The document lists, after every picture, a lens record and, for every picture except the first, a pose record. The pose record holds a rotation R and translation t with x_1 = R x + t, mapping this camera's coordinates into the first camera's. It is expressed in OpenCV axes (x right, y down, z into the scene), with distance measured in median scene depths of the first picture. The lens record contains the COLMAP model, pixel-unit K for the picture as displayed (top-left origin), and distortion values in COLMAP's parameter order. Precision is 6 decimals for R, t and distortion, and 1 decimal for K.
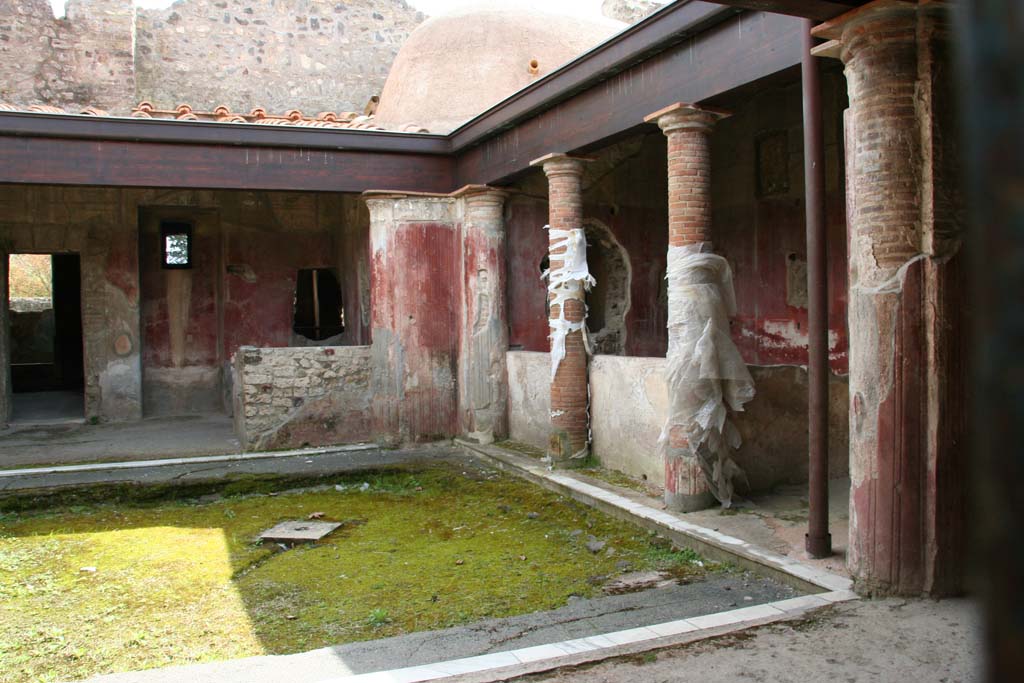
lens RADIAL K [[918.8, 0, 513.6], [0, 918.8, 345.1], [0, 0, 1]] dist [-0.110609, 0.016062]
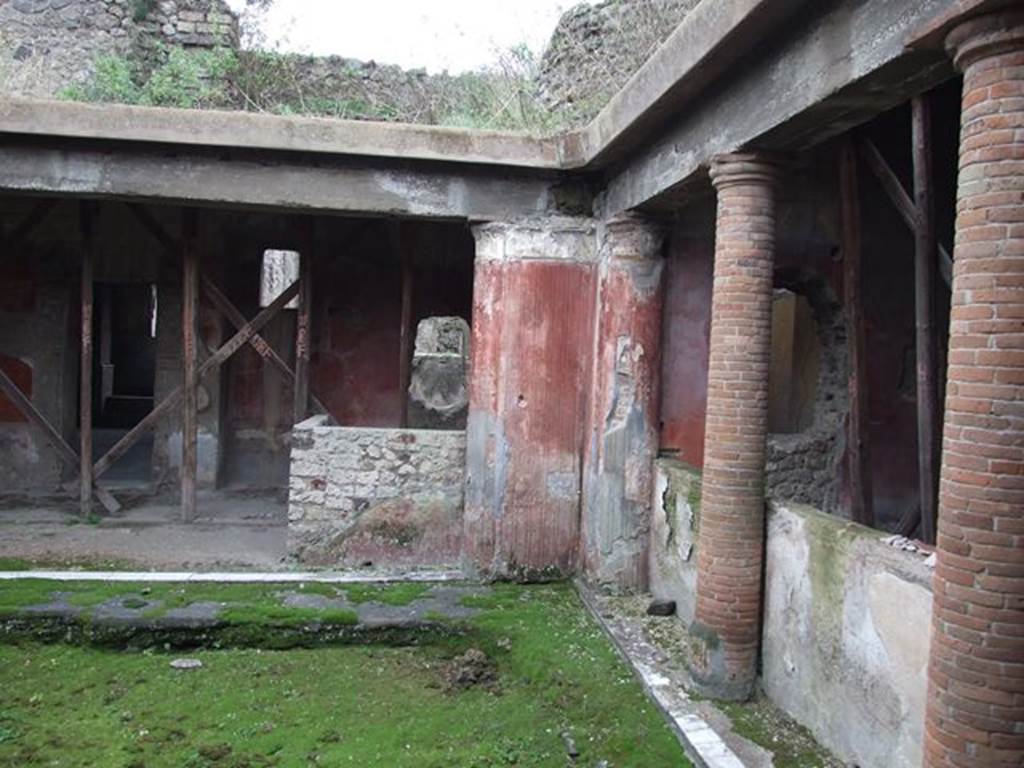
lens RADIAL K [[954.3, 0, 525.8], [0, 954.3, 403.5], [0, 0, 1]] dist [-0.006423, 0.000000]
pose [[0.976424, 0.065465, -0.205693, 0.040157], [-0.063104, 0.997844, 0.018022, -0.039392], [0.206430, -0.004617, 0.978451, 0.297146]]
